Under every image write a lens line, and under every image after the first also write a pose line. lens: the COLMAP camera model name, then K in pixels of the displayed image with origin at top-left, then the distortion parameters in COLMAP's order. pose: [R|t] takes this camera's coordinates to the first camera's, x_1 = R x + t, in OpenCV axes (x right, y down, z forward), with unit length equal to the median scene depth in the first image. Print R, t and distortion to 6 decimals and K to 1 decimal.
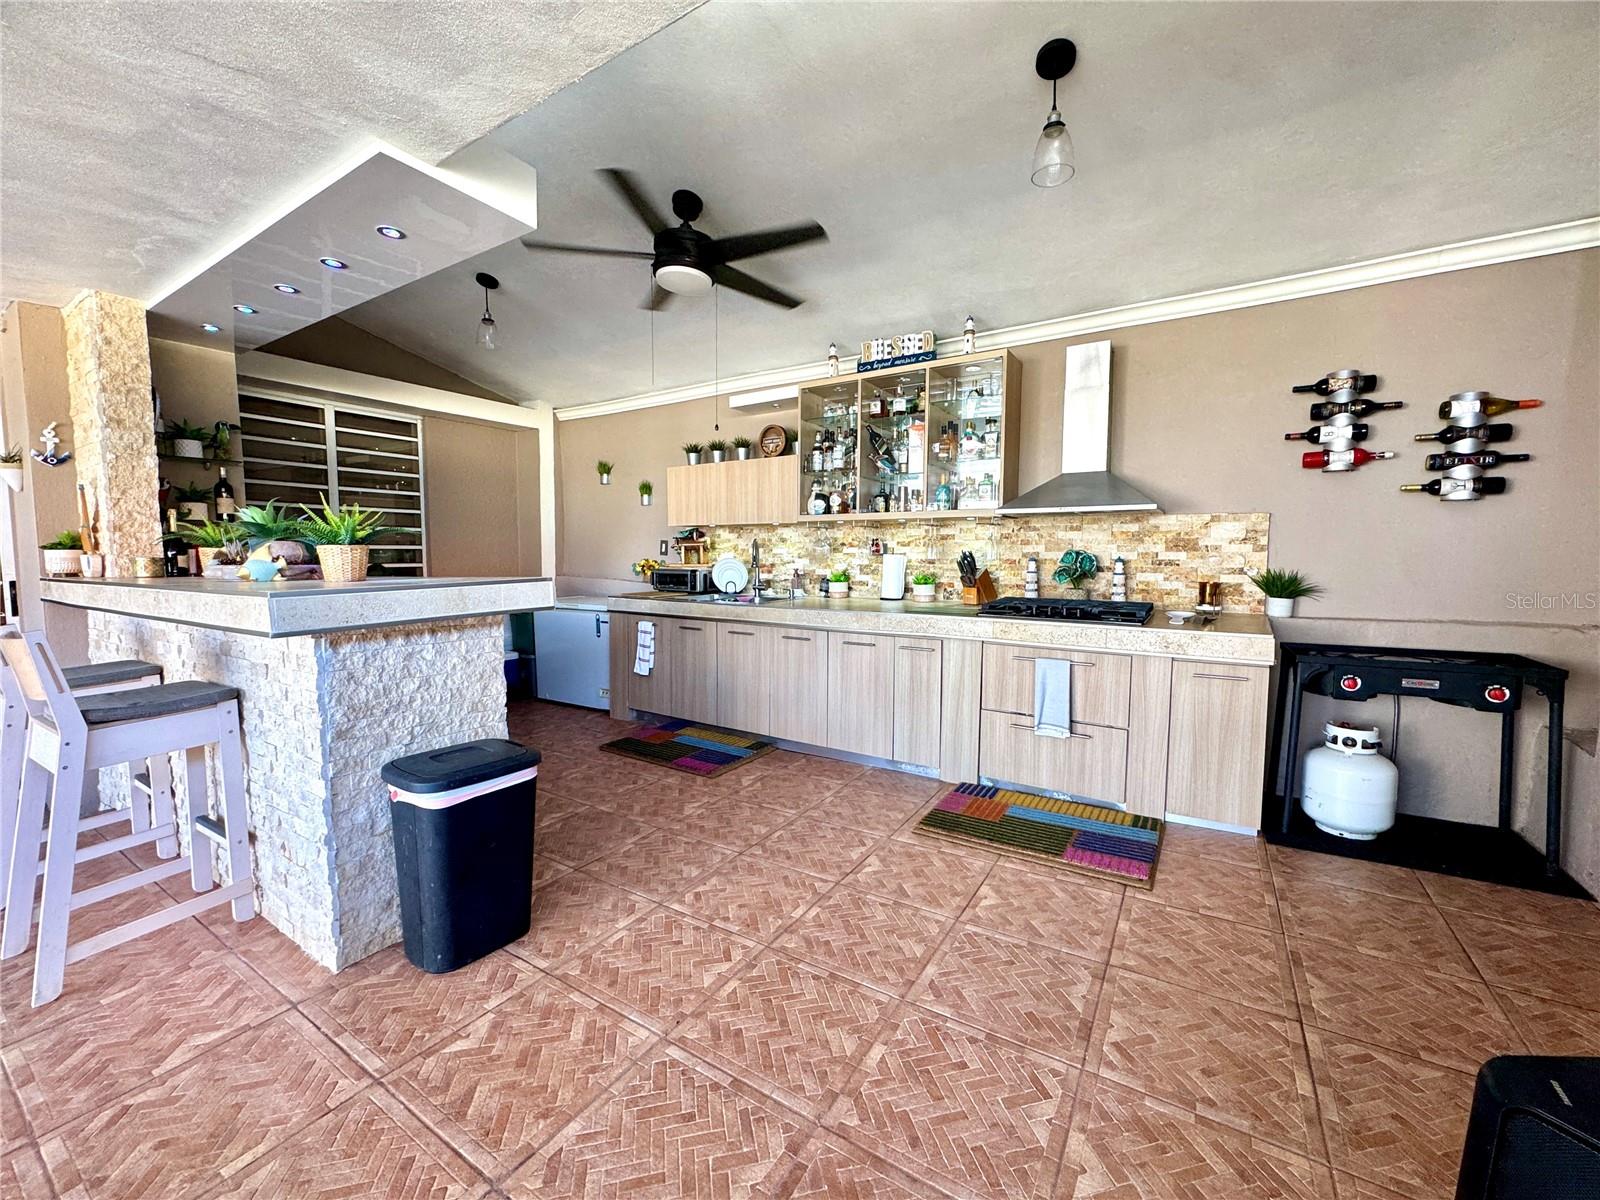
lens RADIAL K [[638.4, 0, 800.0], [0, 638.4, 600.0], [0, 0, 1]] dist [-0.002920, 0.000011]
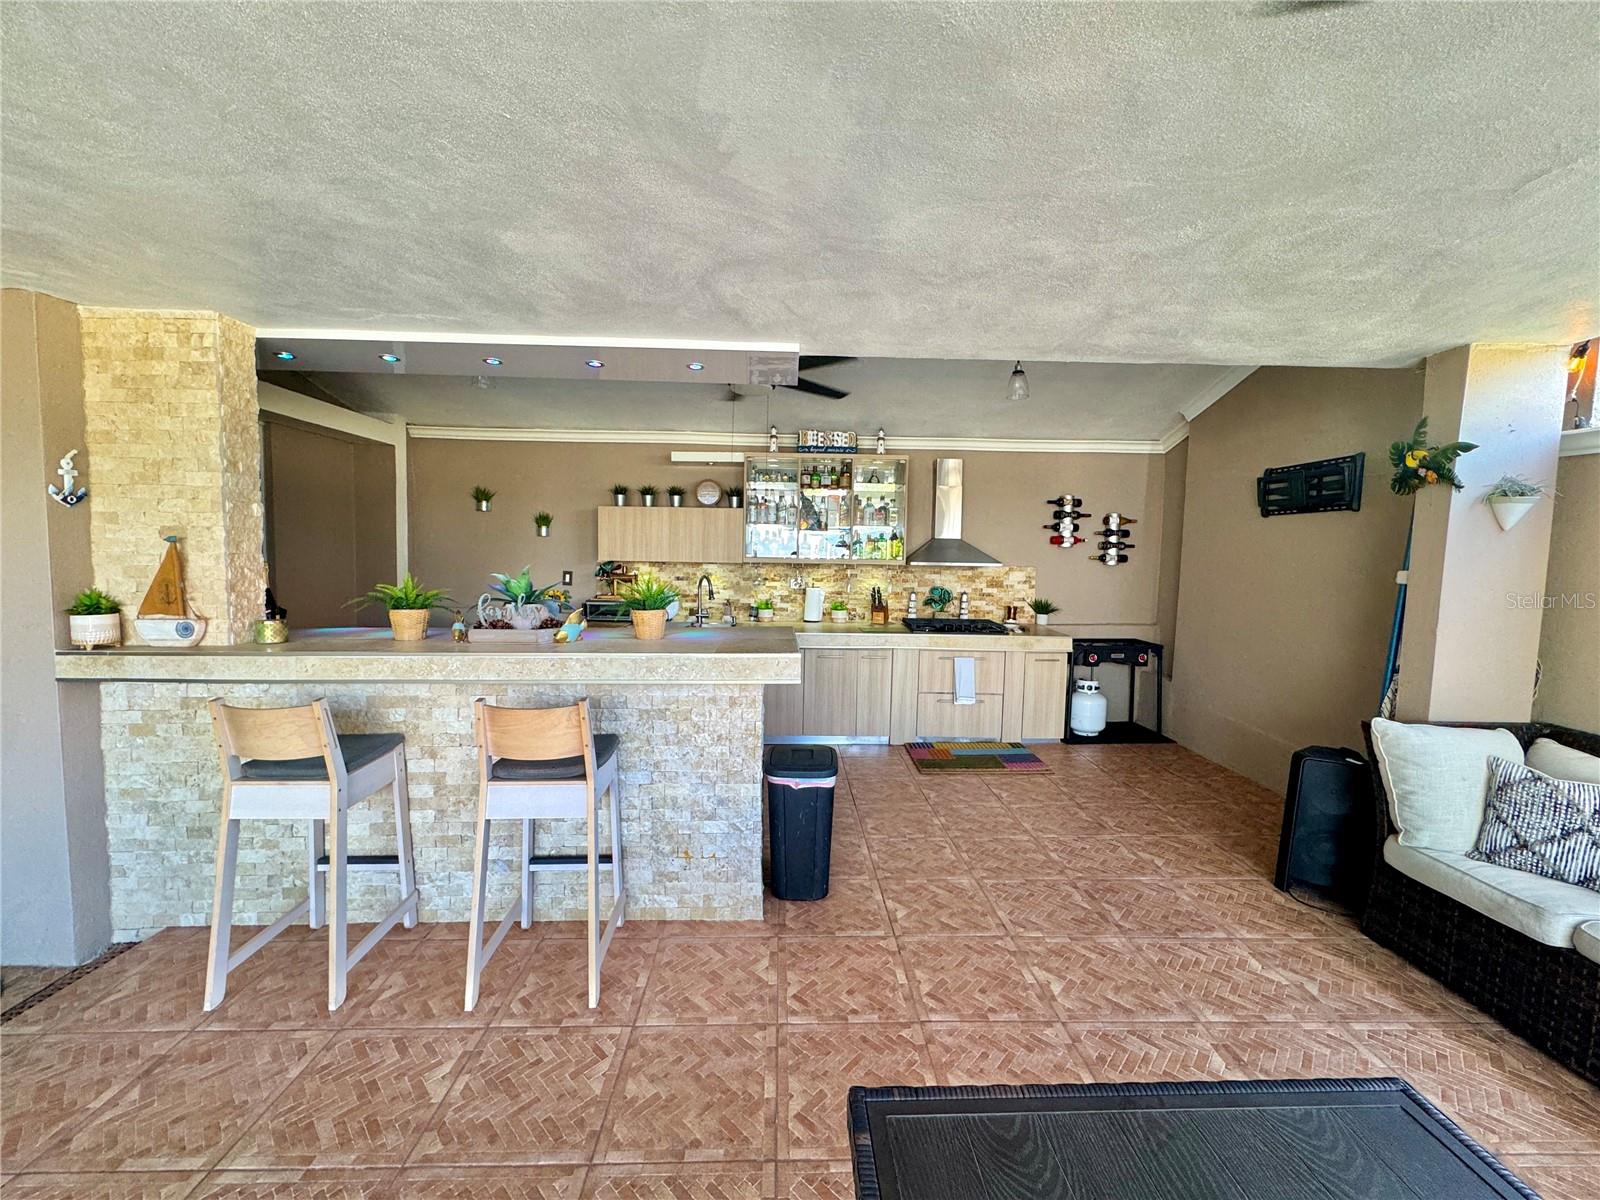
lens RADIAL K [[638.4, 0, 800.0], [0, 638.4, 600.0], [0, 0, 1]] dist [-0.002920, 0.000011]
pose [[0.830227, -0.026132, 0.556813, -0.858922], [0.027764, 0.999599, 0.005515, -0.075092], [-0.556734, 0.010881, 0.830620, -0.134511]]
